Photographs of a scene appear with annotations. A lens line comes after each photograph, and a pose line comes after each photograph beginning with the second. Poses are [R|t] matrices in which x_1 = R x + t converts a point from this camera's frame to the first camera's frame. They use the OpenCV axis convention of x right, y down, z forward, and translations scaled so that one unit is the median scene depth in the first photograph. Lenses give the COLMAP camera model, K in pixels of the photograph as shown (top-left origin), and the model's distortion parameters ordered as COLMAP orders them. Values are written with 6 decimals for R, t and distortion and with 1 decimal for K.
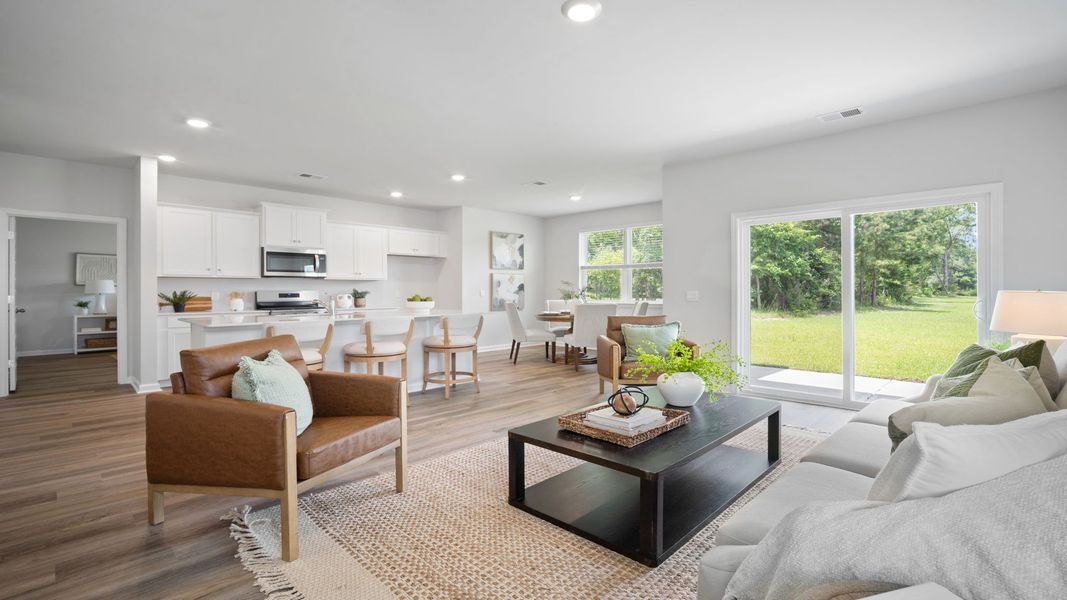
lens RADIAL K [[478.4, 0, 533.5], [0, 478.4, 300.0], [0, 0, 1]] dist [-0.001031, 0.001208]
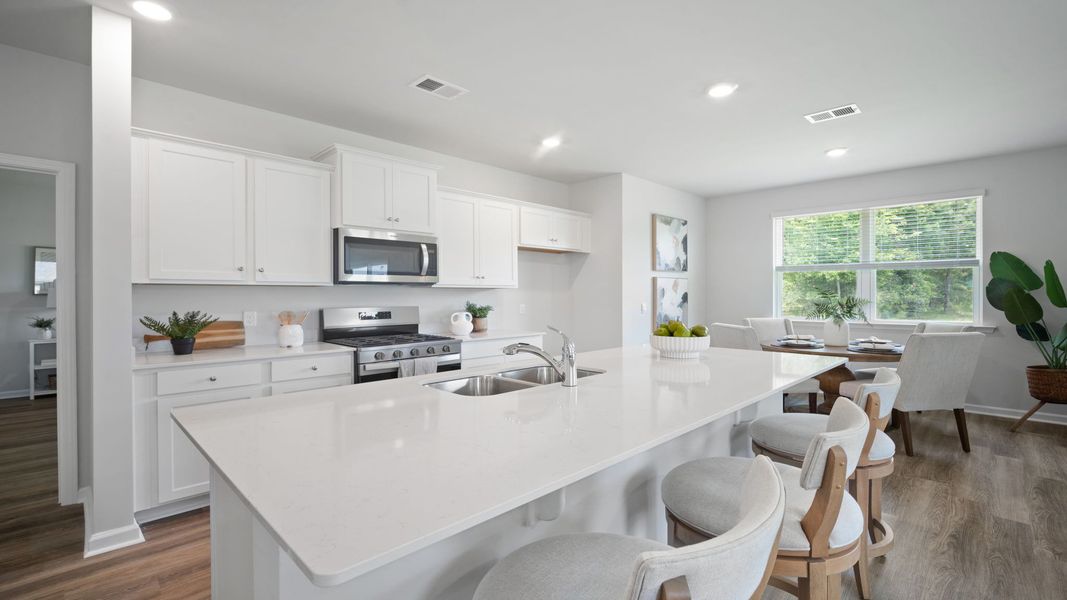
lens RADIAL K [[468.6, 0, 532.1], [0, 468.6, 305.3], [0, 0, 1]] dist [-0.003175, -0.000219]
pose [[0.999975, 0.000866, -0.007013, -0.292567], [-0.000838, 0.999992, 0.003939, -0.022117], [0.007016, -0.003933, 0.999968, 0.403852]]
